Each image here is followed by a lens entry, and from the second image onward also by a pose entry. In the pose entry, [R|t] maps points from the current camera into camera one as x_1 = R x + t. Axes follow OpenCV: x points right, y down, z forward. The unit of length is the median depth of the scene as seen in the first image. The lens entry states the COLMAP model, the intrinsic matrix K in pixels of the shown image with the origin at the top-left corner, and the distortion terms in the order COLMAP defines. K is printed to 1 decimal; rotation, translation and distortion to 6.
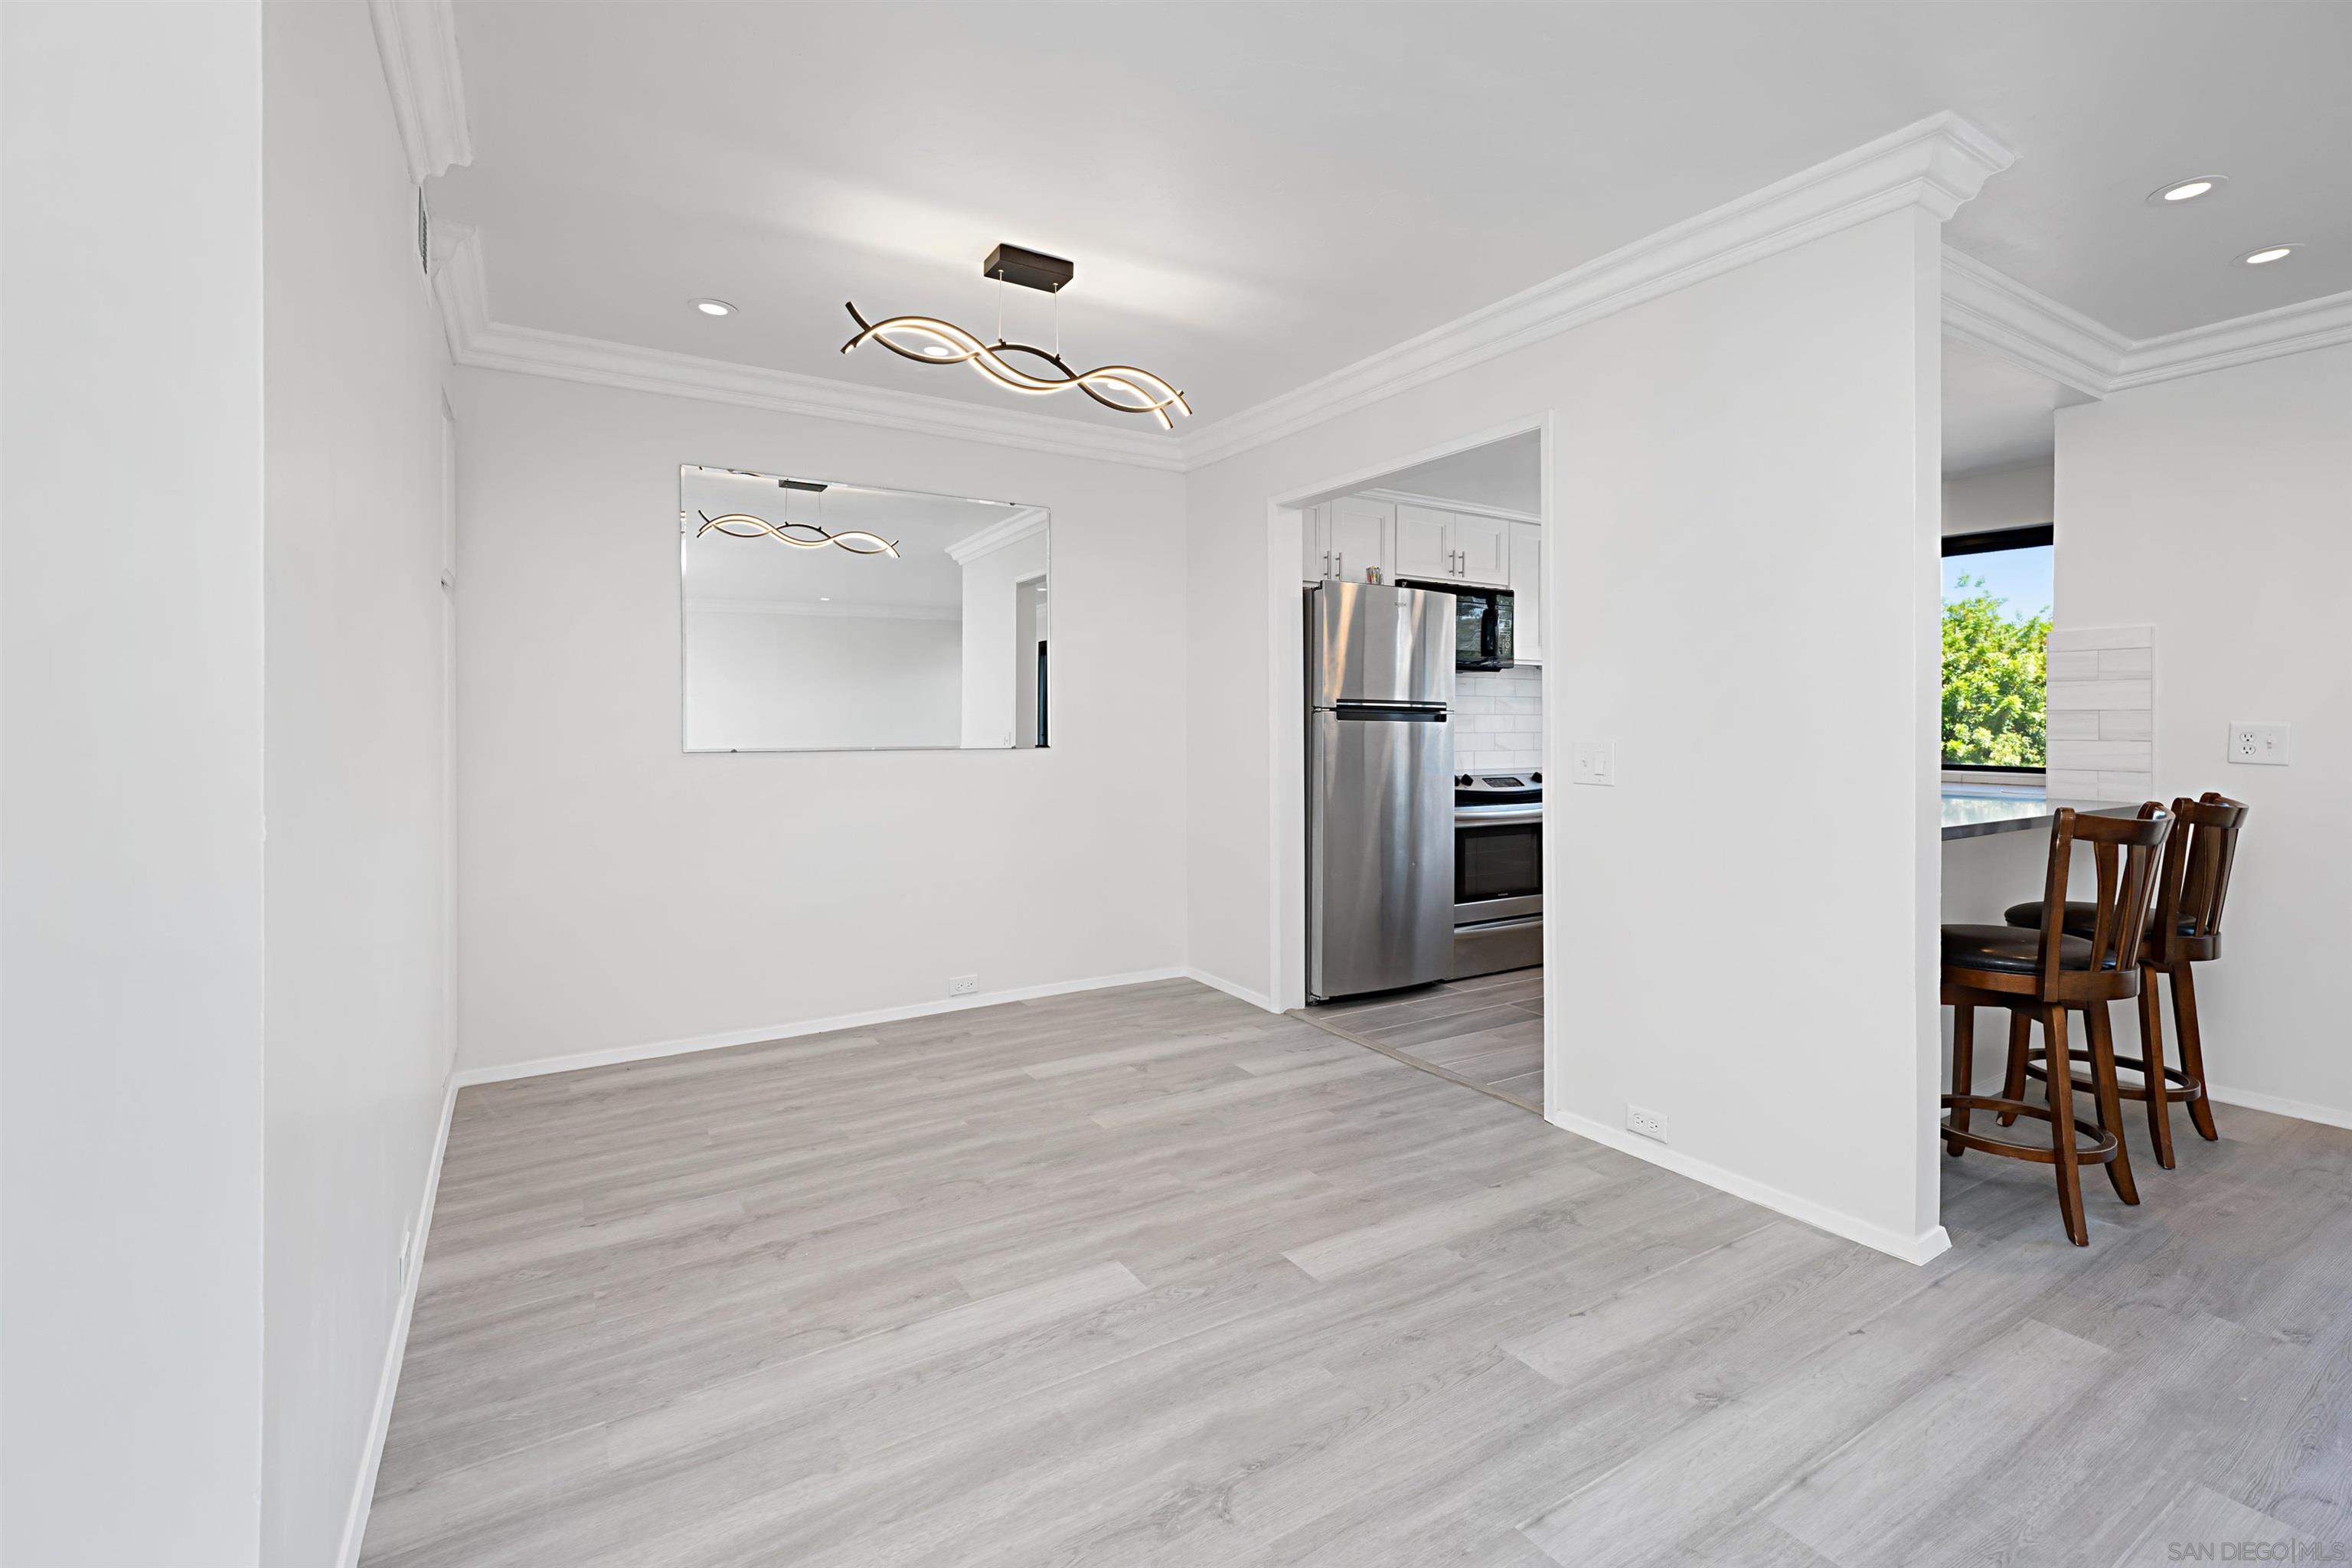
lens RADIAL K [[1012.7, 0, 1160.1], [0, 1012.7, 723.8], [0, 0, 1]] dist [0.017140, -0.000041]
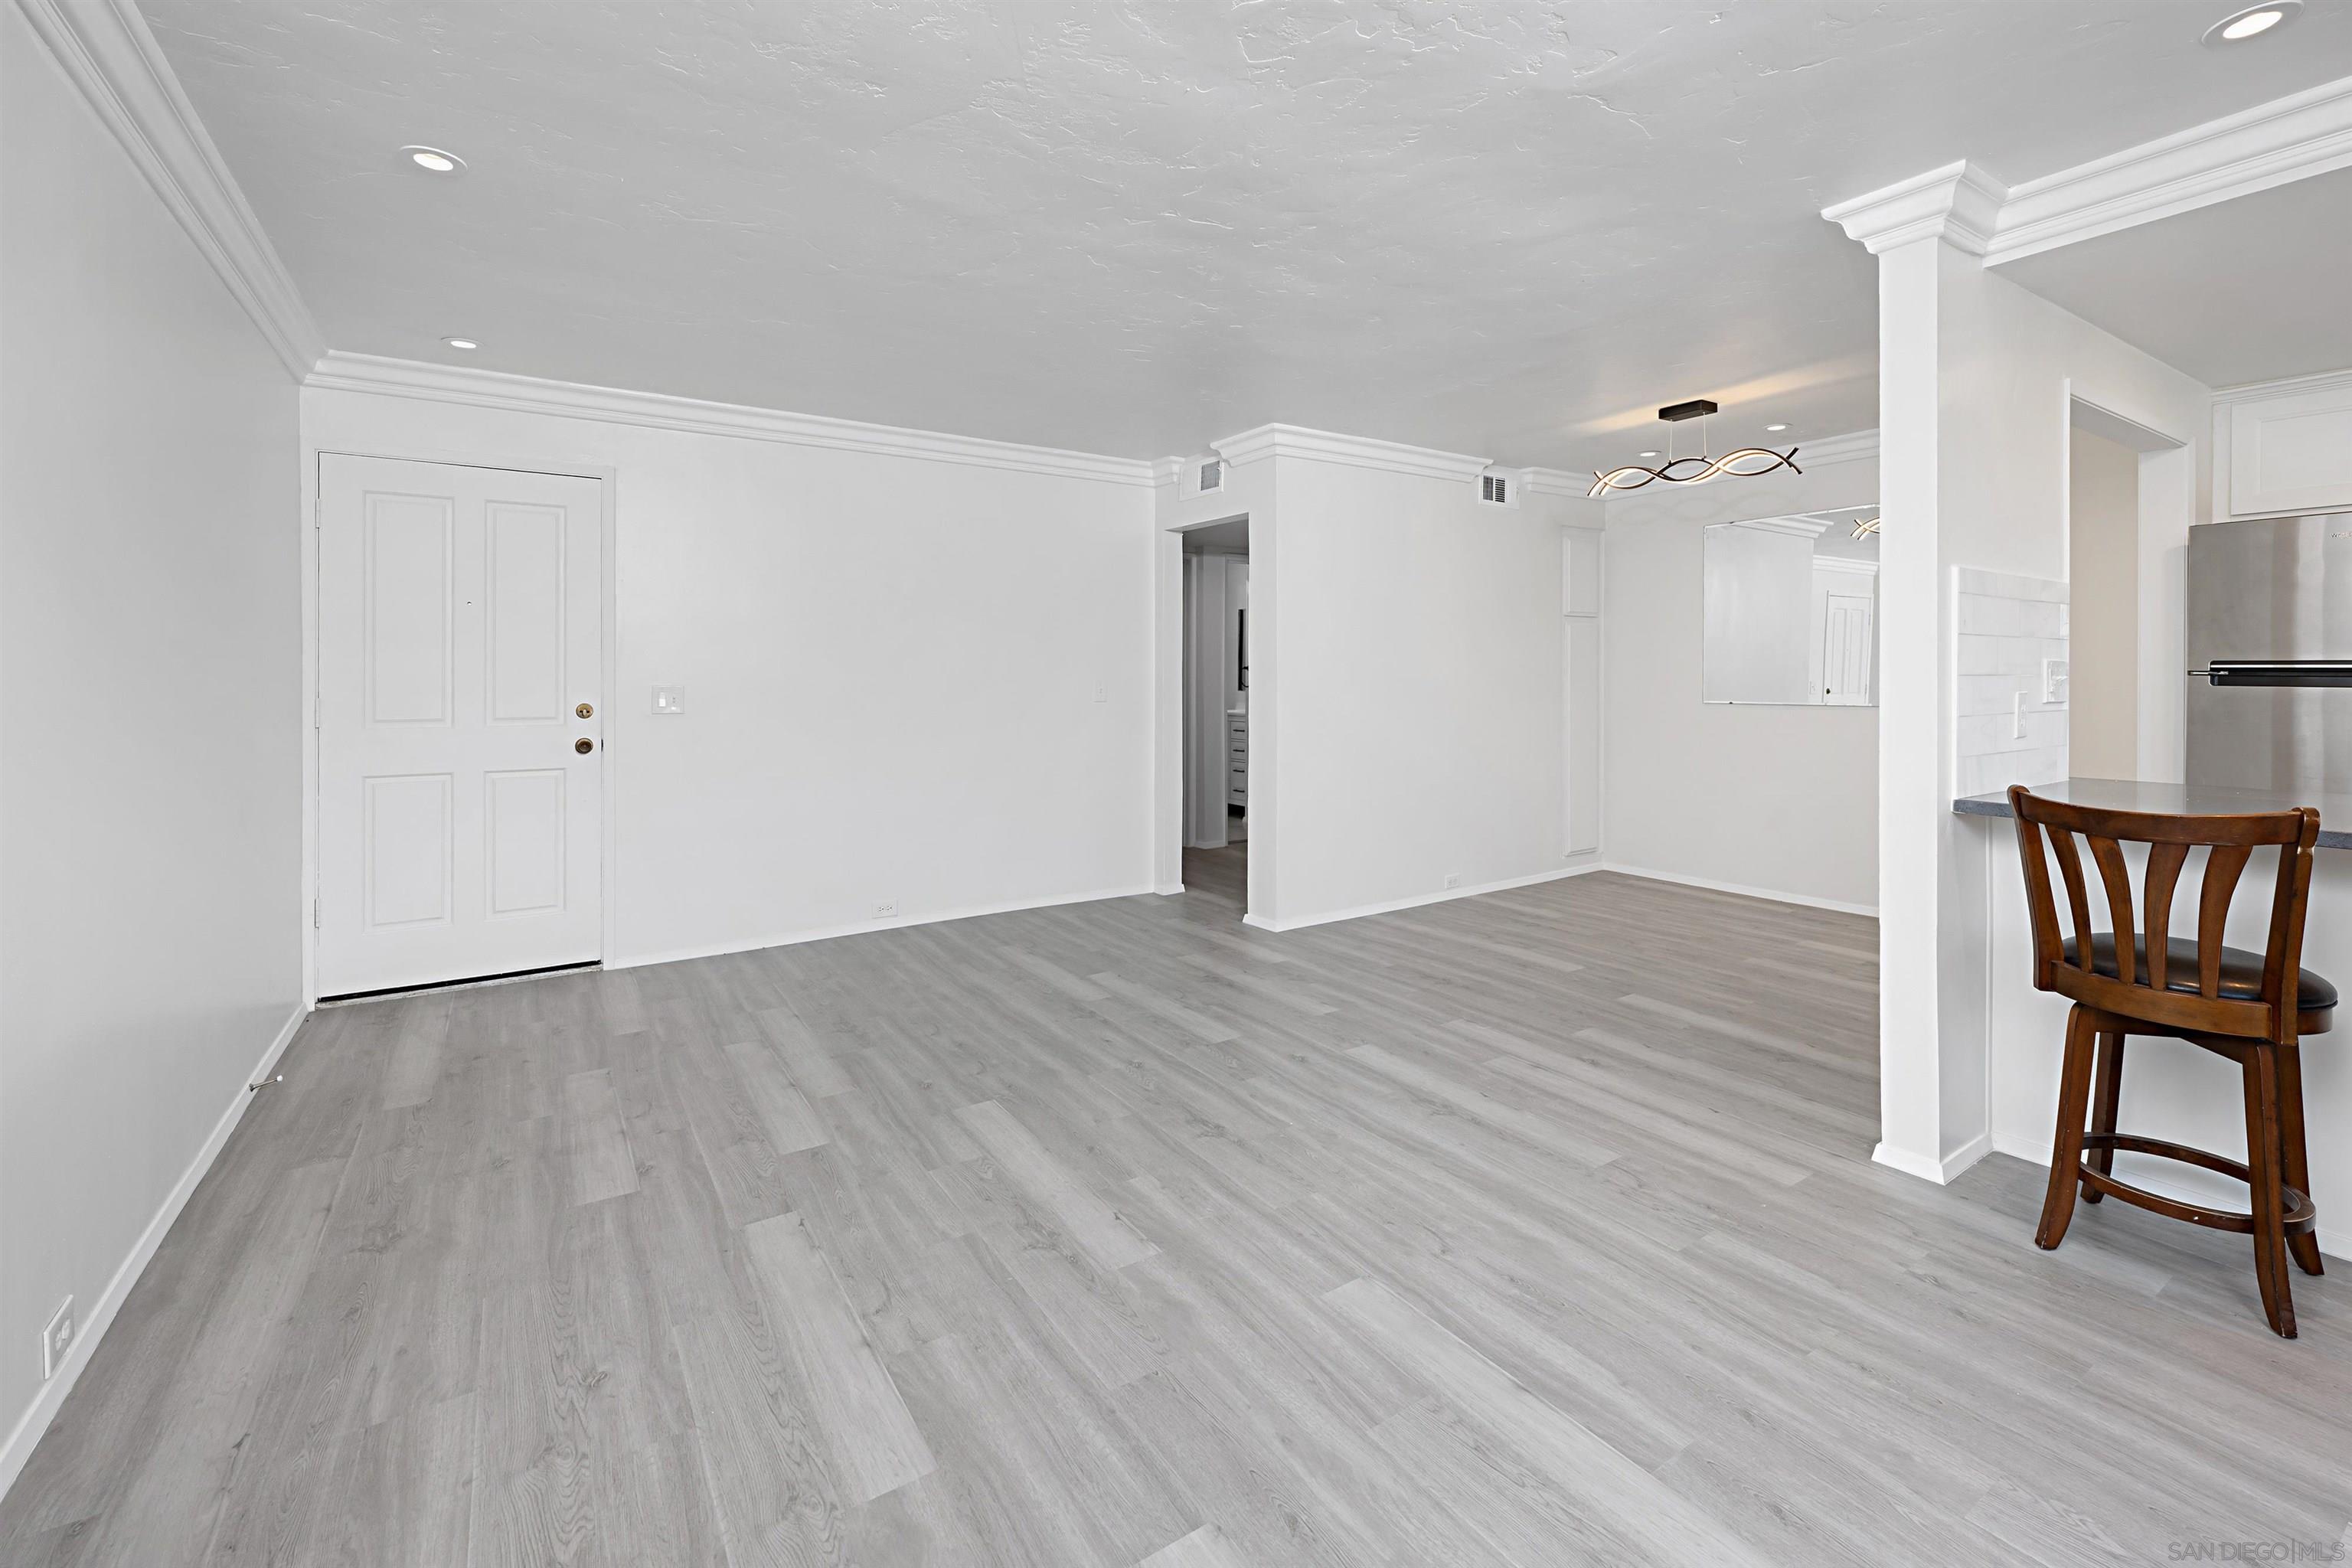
lens RADIAL K [[989.8, 0, 1213.7], [0, 989.8, 659.8], [0, 0, 1]] dist [0.001917, -0.000282]
pose [[0.049942, -0.015888, -0.998626, 1.191923], [0.008687, 0.999843, -0.015473, -0.028737], [0.998714, -0.007902, 0.050072, 0.114926]]
